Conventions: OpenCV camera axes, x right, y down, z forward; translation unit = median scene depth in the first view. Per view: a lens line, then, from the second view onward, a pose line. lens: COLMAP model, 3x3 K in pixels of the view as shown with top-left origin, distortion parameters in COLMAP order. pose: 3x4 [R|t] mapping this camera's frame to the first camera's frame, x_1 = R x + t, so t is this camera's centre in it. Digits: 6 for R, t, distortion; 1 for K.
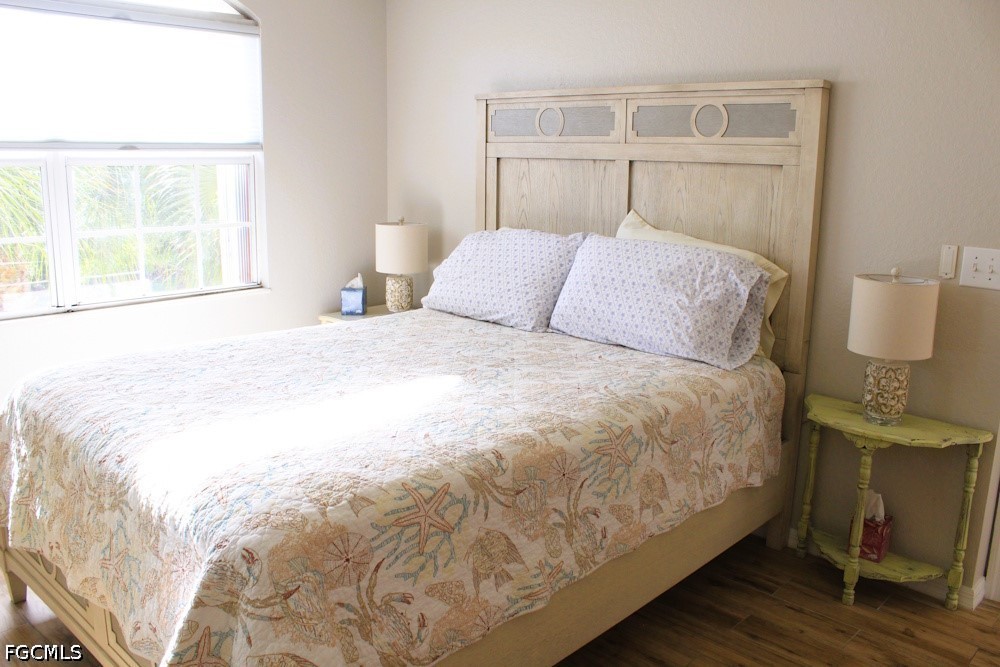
lens RADIAL K [[833.3, 0, 505.6], [0, 833.3, 332.5], [0, 0, 1]] dist [-0.162245, 0.143739]
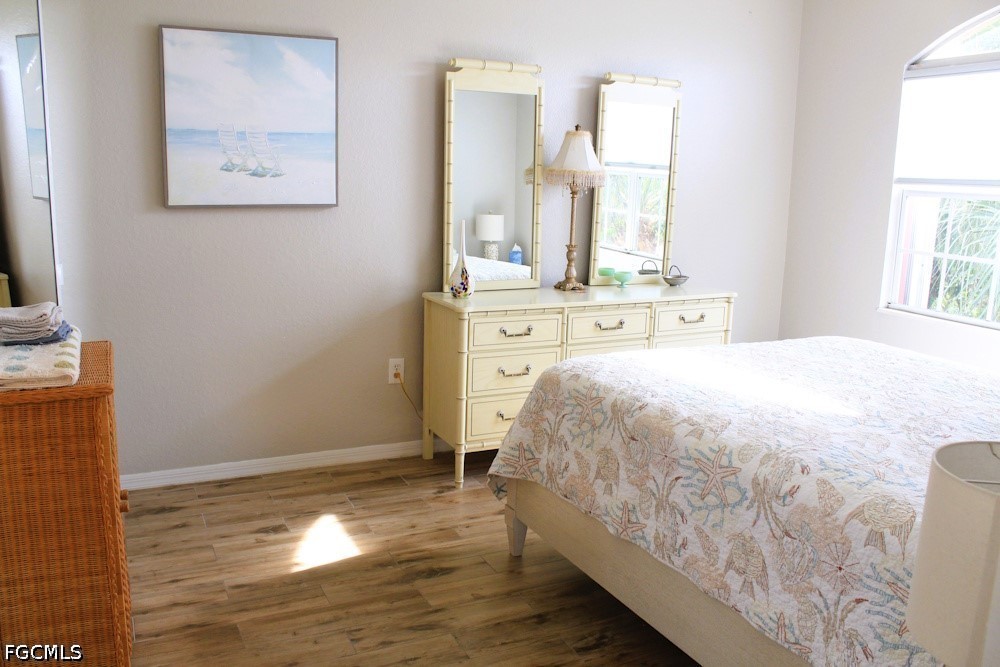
lens RADIAL K [[833.3, 0, 505.6], [0, 833.3, 332.5], [0, 0, 1]] dist [-0.162245, 0.143739]
pose [[-0.338407, 0.153446, -0.928405, 1.085196], [-0.230438, 0.943061, 0.239864, -0.193165], [0.912348, 0.295112, -0.283779, 0.996083]]
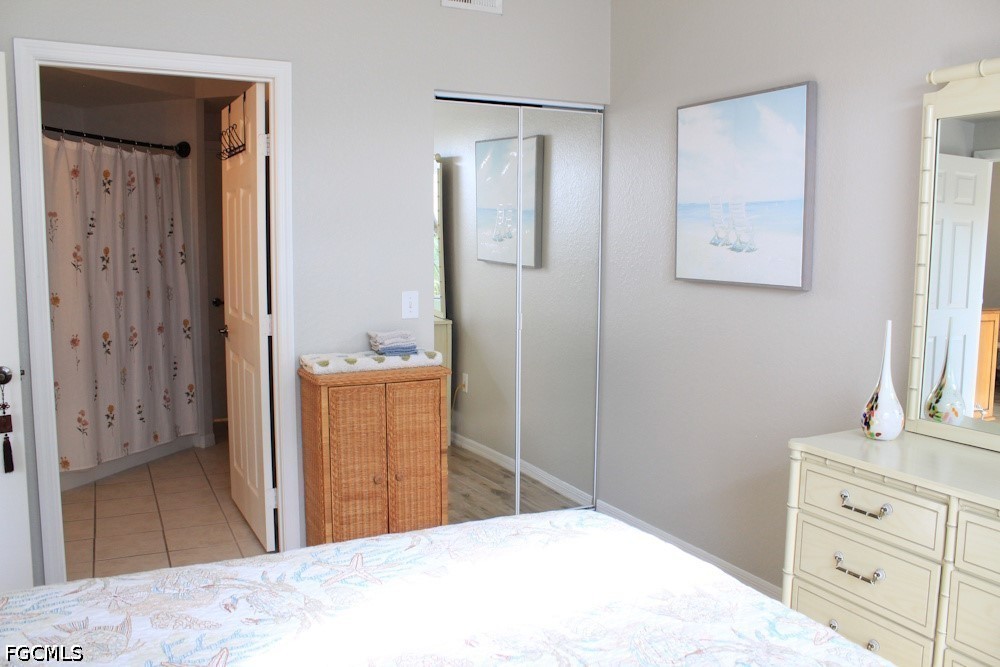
lens RADIAL K [[833.3, 0, 505.6], [0, 833.3, 332.5], [0, 0, 1]] dist [-0.162245, 0.143739]
pose [[-0.941997, -0.065275, 0.329212, -0.415822], [0.044286, 0.948152, 0.314715, -0.330525], [-0.332687, 0.311040, -0.890266, 1.506768]]
